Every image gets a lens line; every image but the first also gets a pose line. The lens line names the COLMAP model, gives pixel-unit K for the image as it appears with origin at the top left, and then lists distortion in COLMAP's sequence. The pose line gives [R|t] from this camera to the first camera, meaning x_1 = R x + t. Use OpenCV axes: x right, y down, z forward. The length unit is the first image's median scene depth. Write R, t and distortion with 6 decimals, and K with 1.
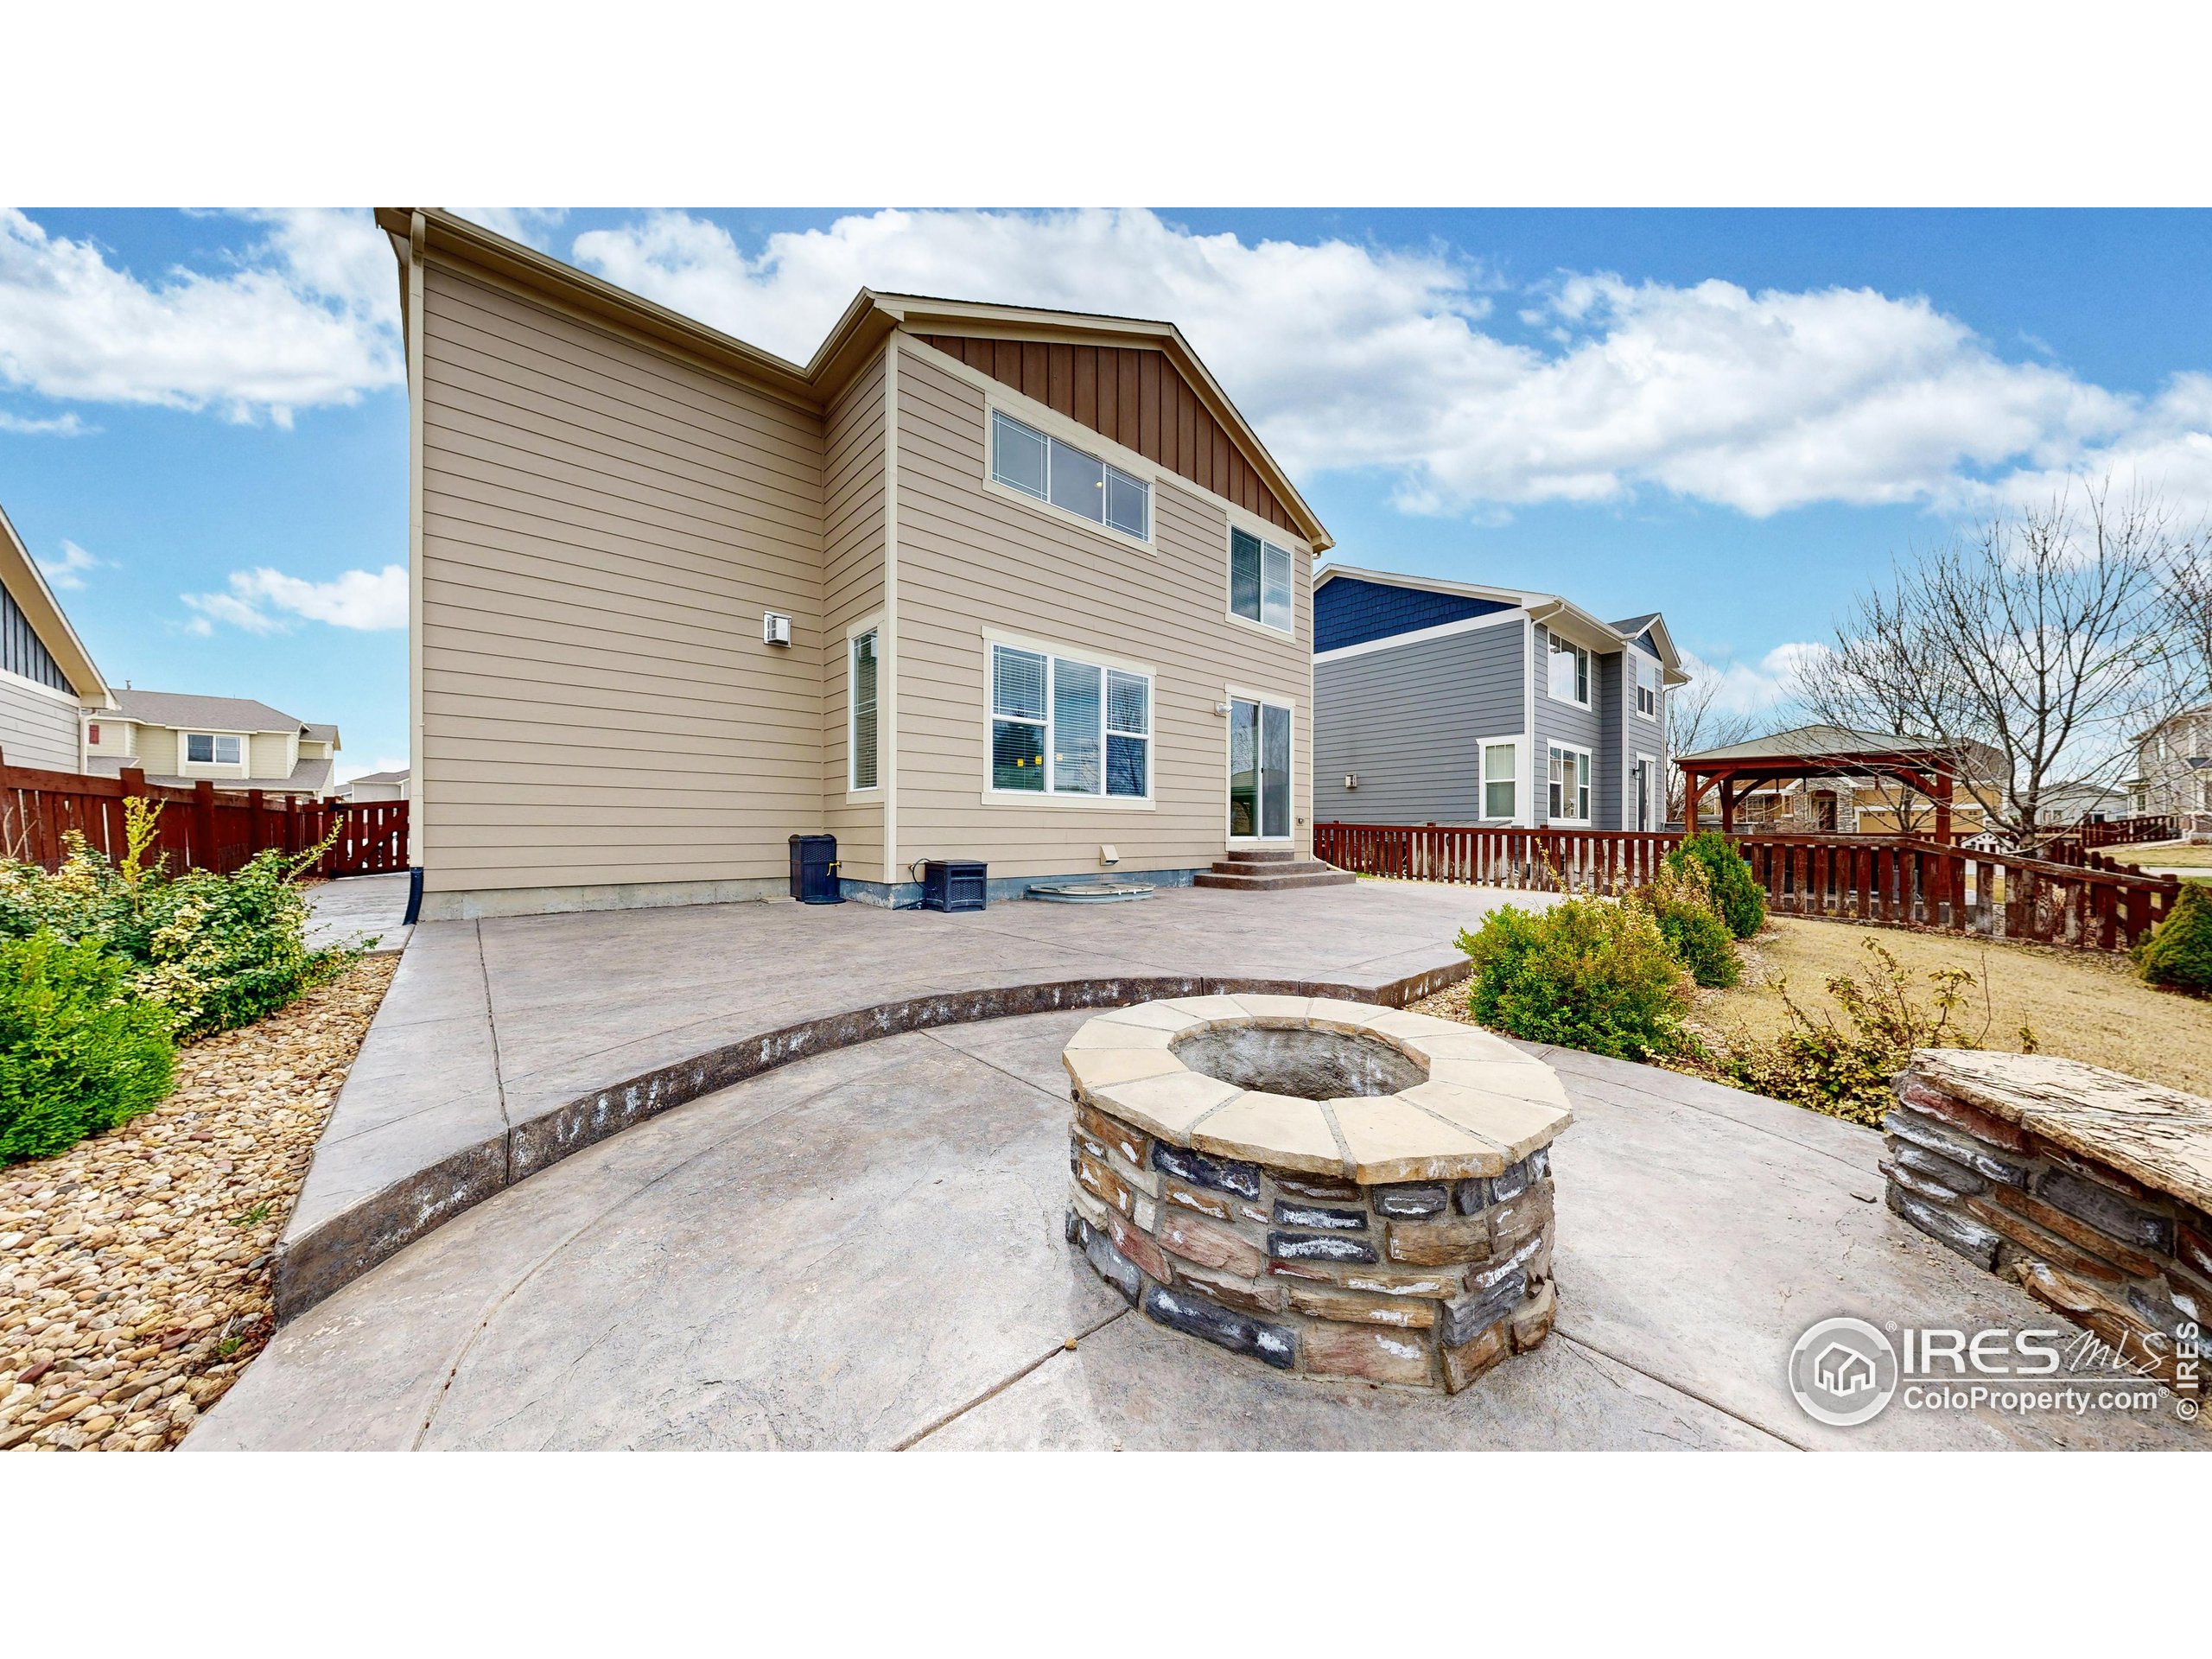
lens RADIAL K [[703.0, 0, 1095.4], [0, 703.0, 836.0], [0, 0, 1]] dist [-0.001439, -0.000059]
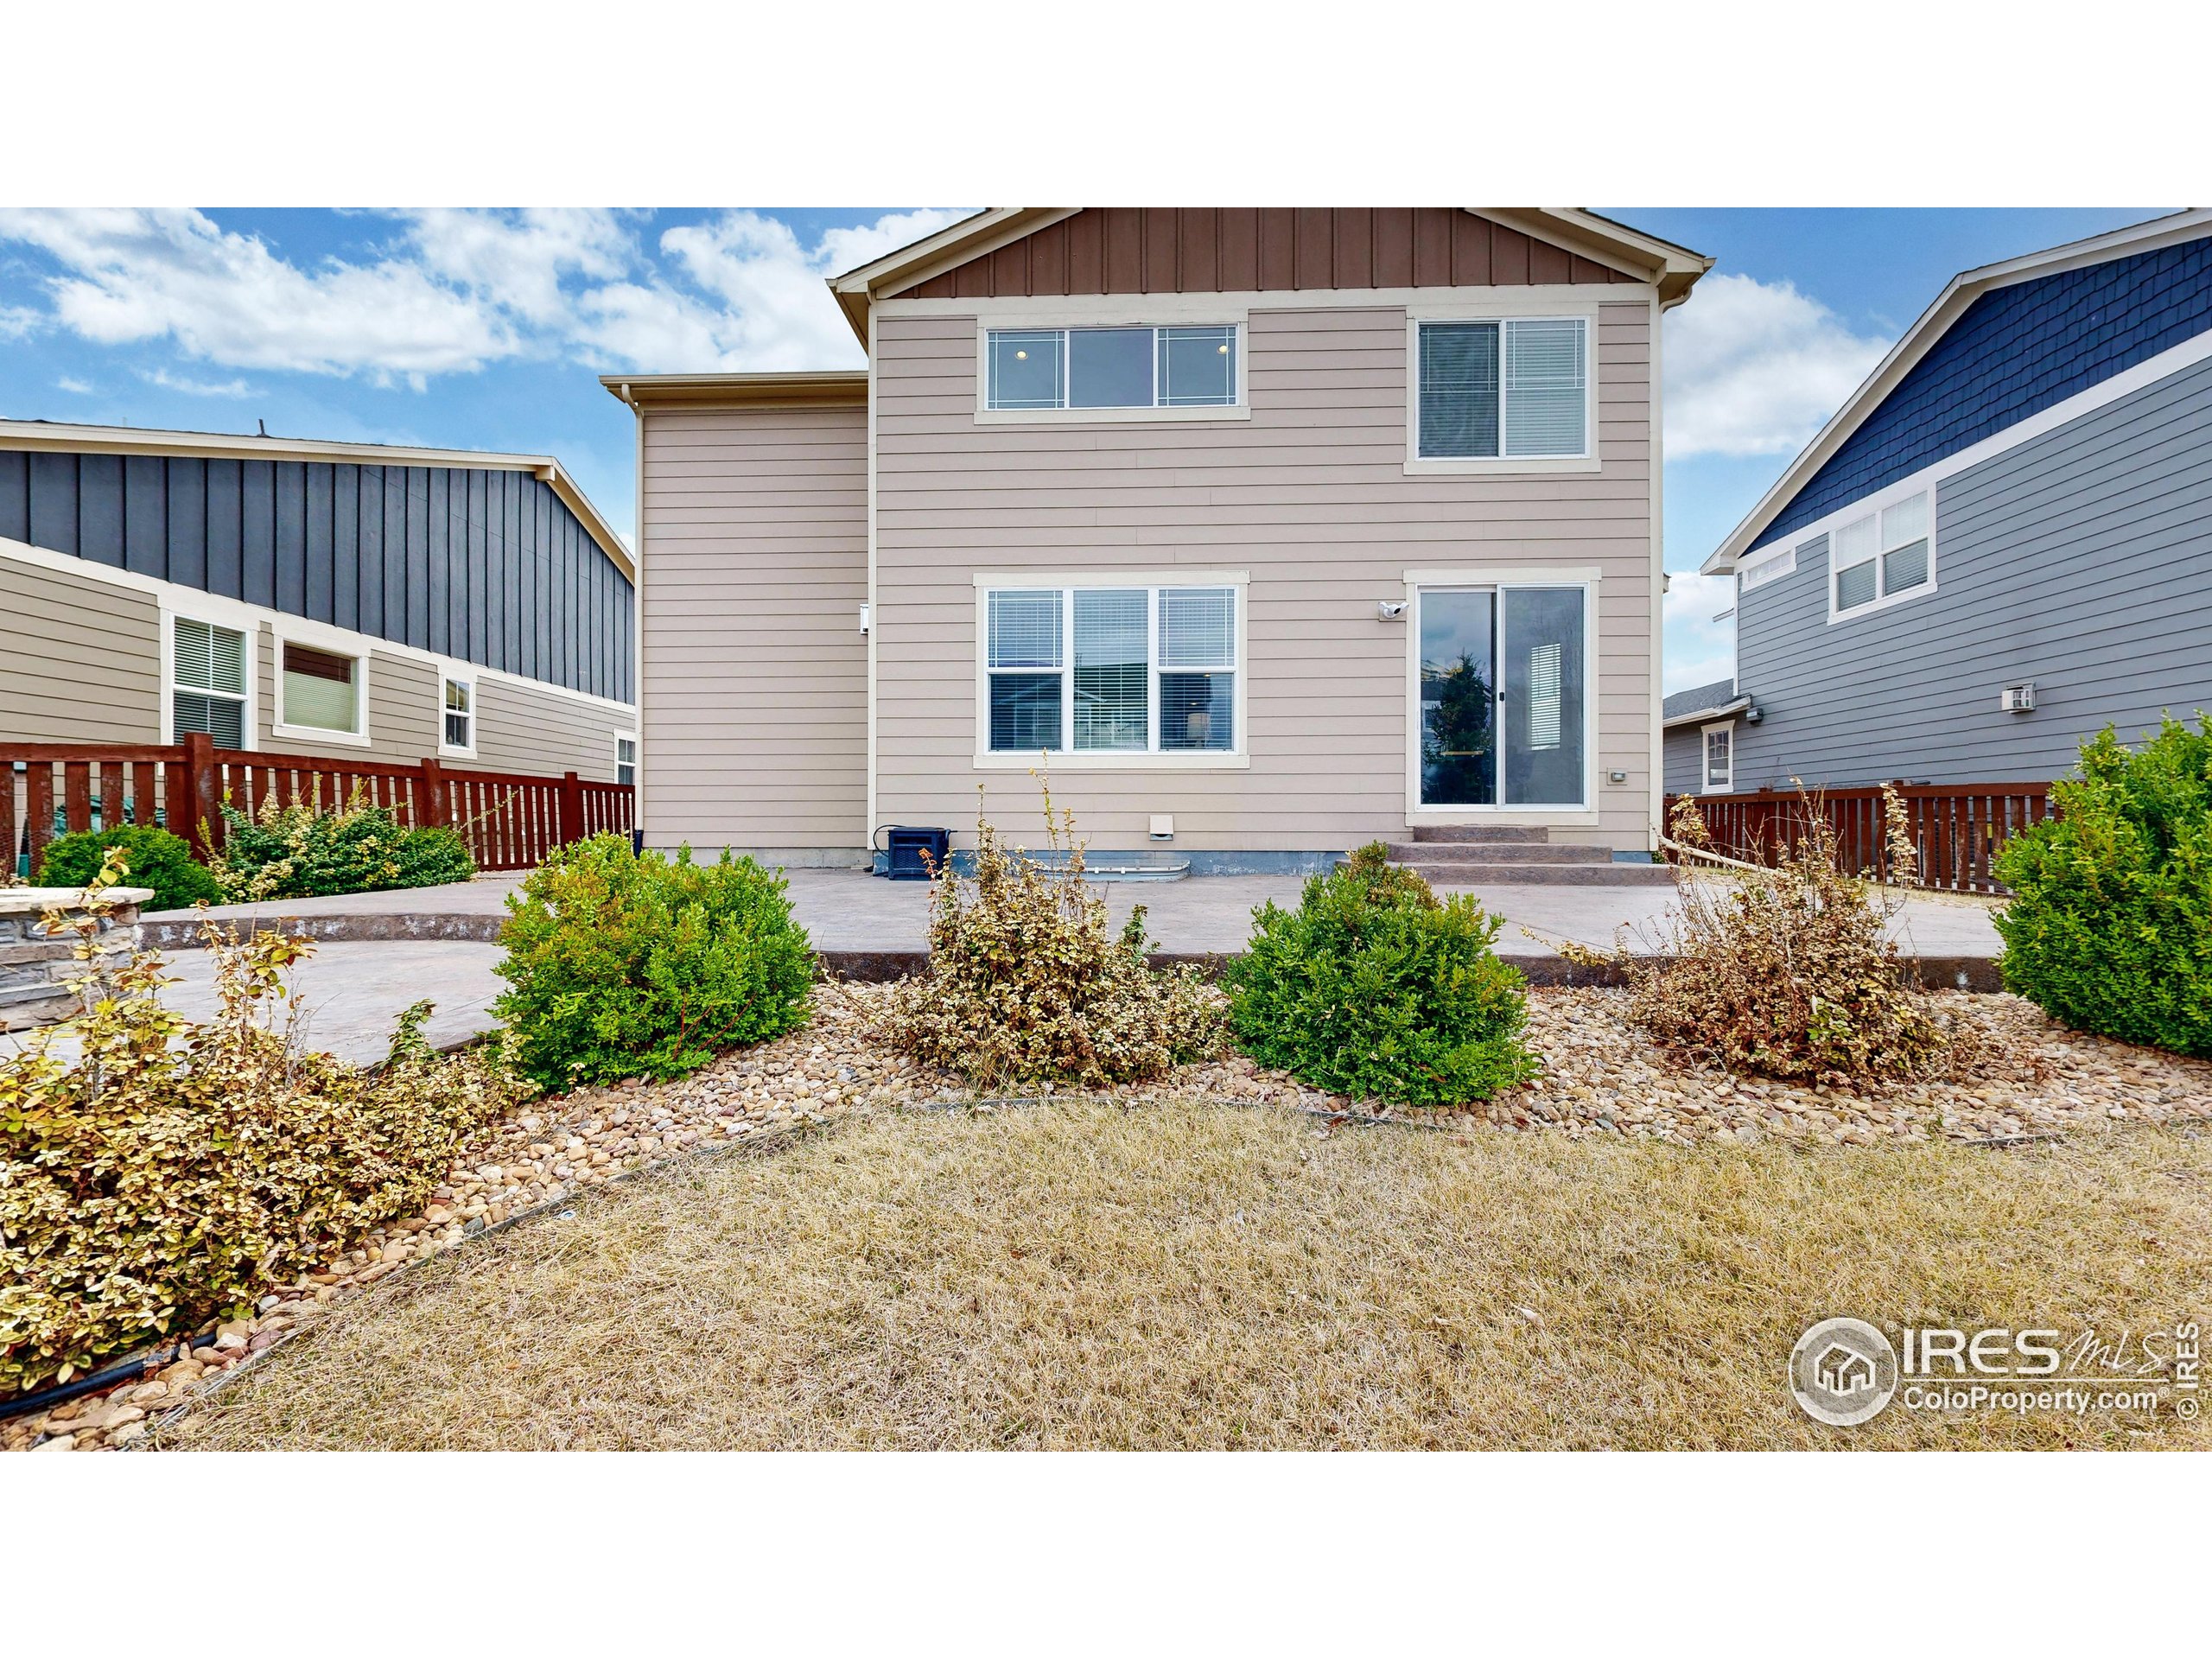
lens RADIAL K [[815.7, 0, 1112.9], [0, 815.7, 830.9], [0, 0, 1]] dist [0.001433, 0.000044]
pose [[0.713556, -0.004793, -0.700582, 0.660458], [-0.003016, 0.999946, -0.009913, 0.042918], [0.700592, 0.009186, 0.713503, 0.345856]]
